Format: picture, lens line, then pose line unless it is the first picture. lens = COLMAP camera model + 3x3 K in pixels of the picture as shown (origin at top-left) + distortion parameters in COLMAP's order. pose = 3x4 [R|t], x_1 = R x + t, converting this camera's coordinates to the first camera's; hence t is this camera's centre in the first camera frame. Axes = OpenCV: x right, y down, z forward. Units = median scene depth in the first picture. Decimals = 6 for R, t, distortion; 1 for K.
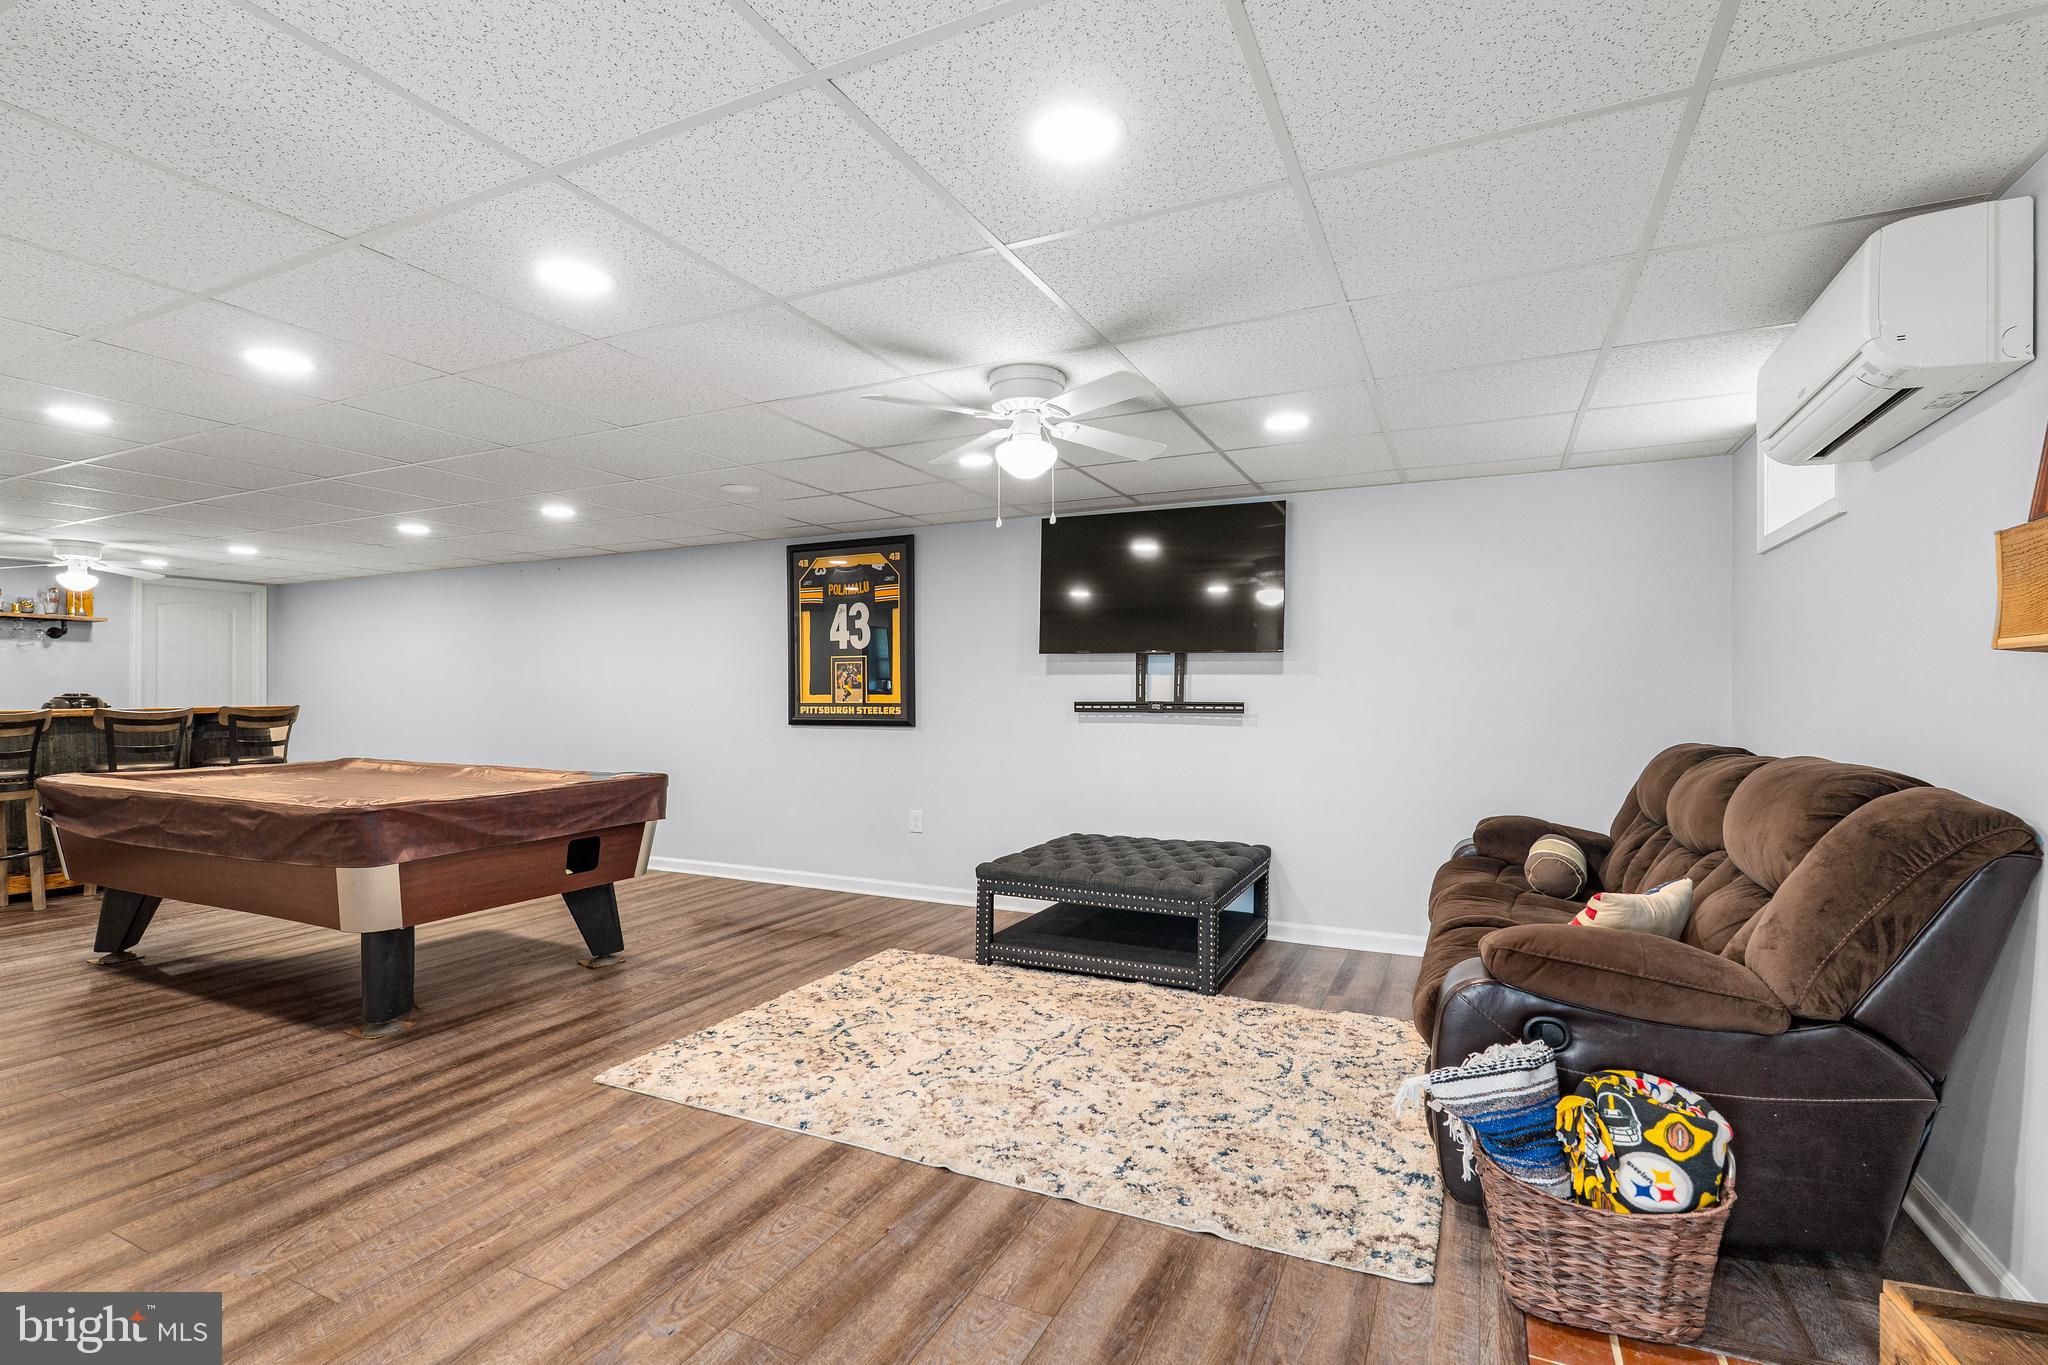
lens RADIAL K [[954.0, 0, 1025.5], [0, 954.0, 687.7], [0, 0, 1]] dist [-0.001435, -0.000561]
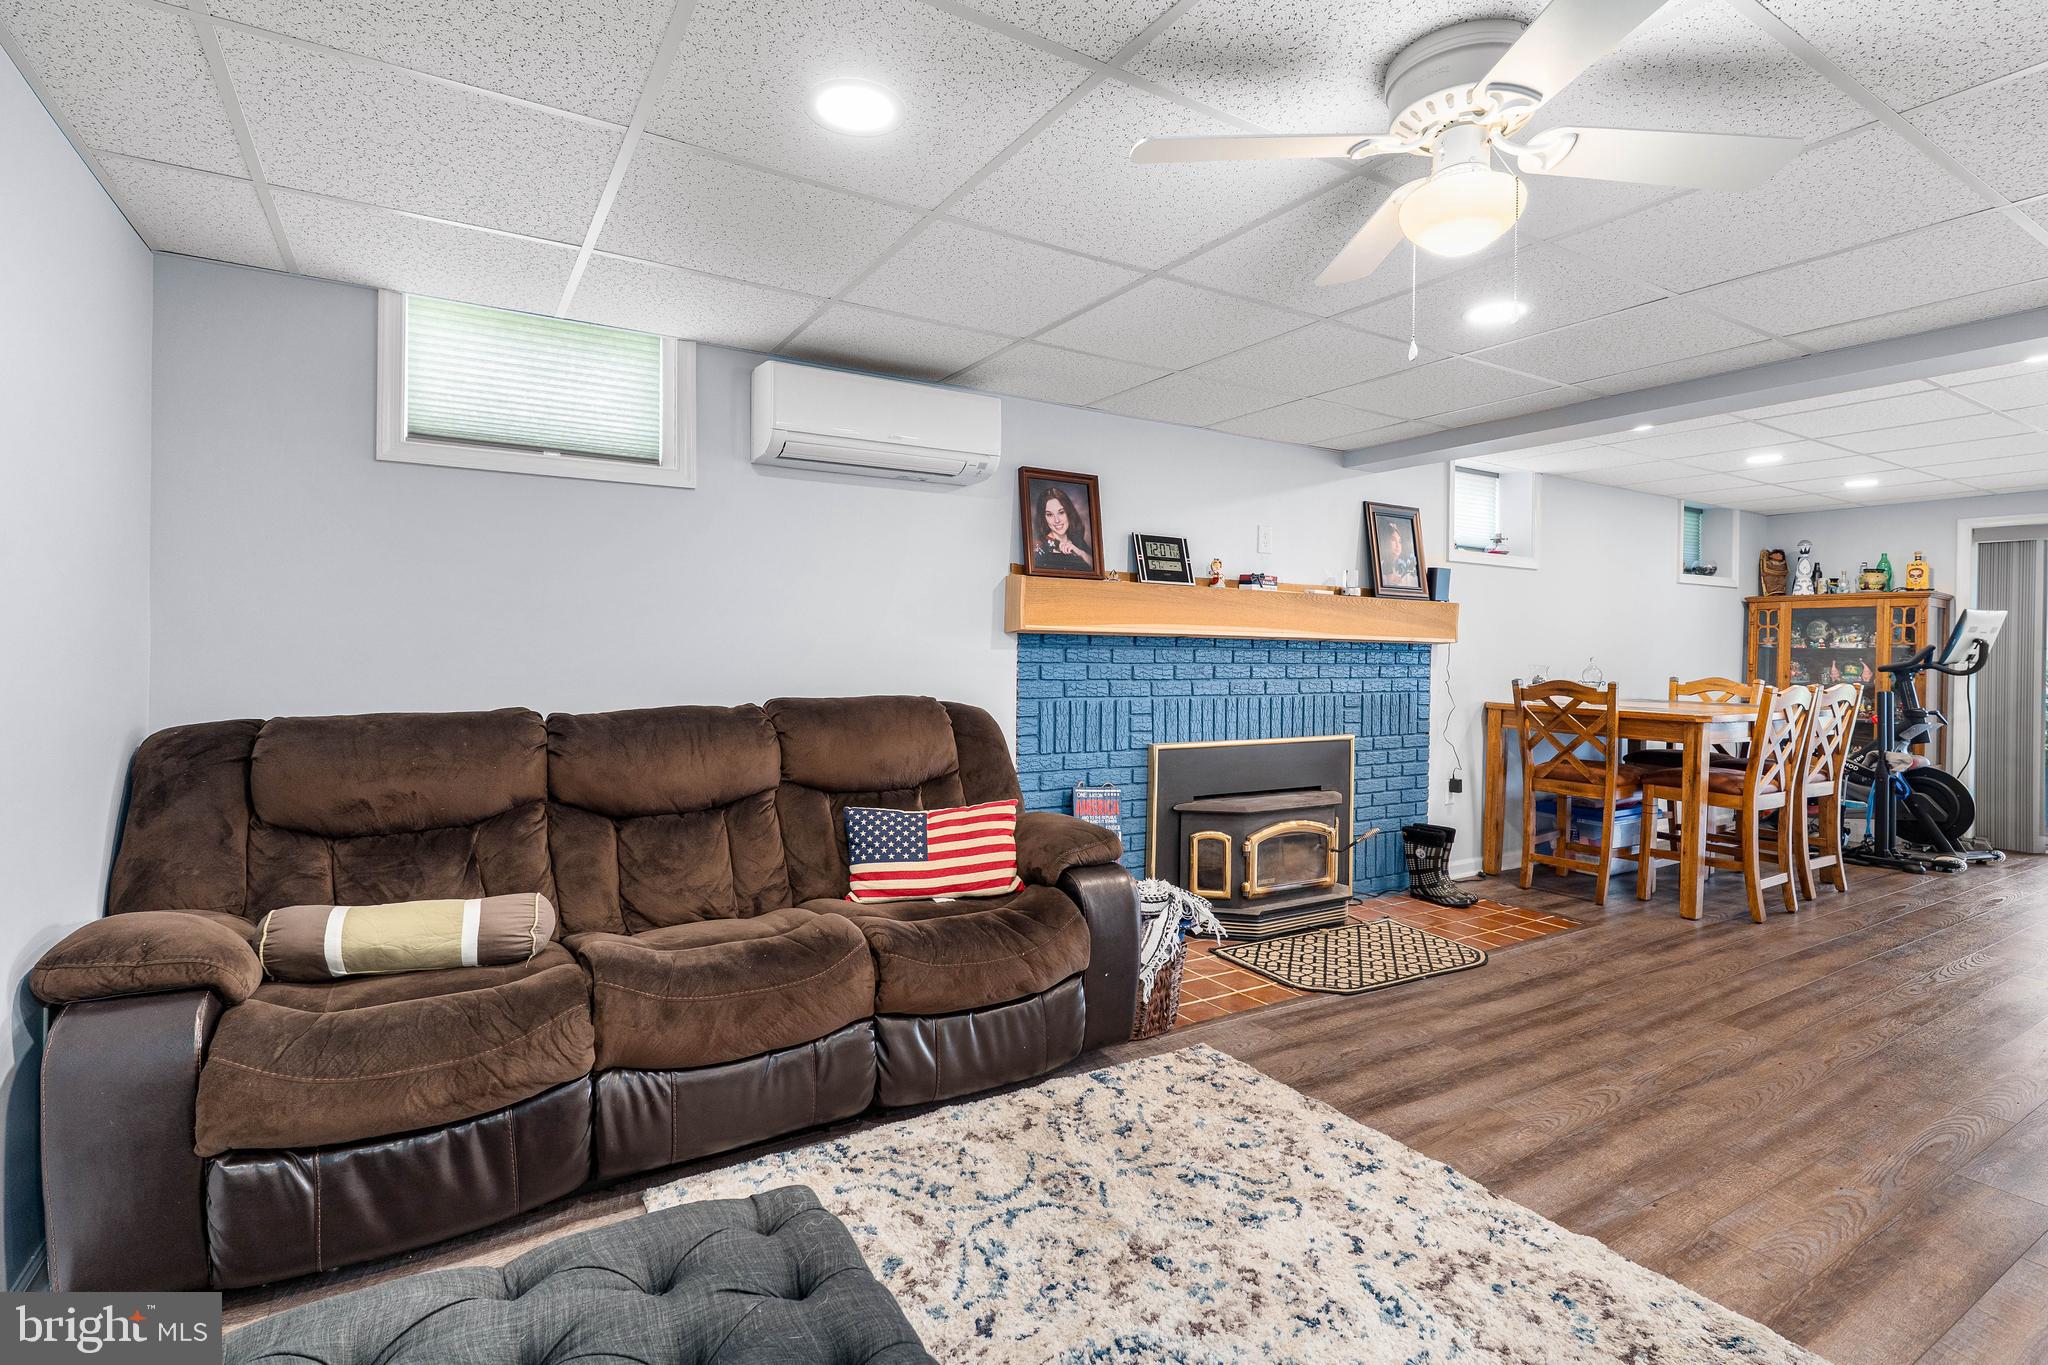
lens RADIAL K [[954.0, 0, 1024.7], [0, 954.0, 670.9], [0, 0, 1]] dist [-0.001435, -0.000561]
pose [[-0.843367, -0.024433, 0.536783, -0.105014], [-0.016374, 0.999670, 0.019775, 0.014590], [-0.537089, 0.007888, -0.843489, 2.052767]]
